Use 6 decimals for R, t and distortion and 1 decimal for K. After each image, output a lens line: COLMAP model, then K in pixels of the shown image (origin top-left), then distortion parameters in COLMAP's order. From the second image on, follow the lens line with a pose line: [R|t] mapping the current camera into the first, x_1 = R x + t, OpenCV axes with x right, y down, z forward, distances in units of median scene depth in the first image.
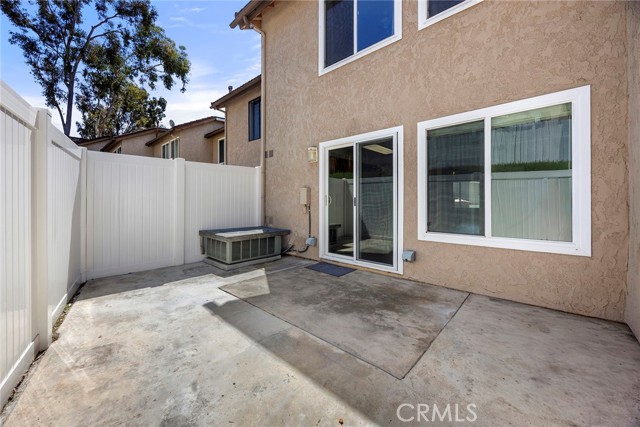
lens RADIAL K [[244.7, 0, 319.7], [0, 244.7, 206.4], [0, 0, 1]] dist [-0.000975, 0.000062]
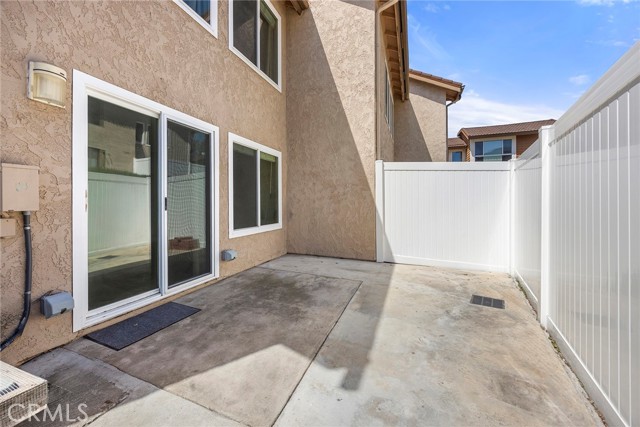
lens RADIAL K [[244.7, 0, 319.7], [0, 244.7, 206.4], [0, 0, 1]] dist [-0.000975, 0.000062]
pose [[-0.368164, -0.007931, 0.929727, -0.864859], [0.017674, 0.999723, 0.015527, -0.019869], [-0.929593, 0.022148, -0.367922, 1.155198]]
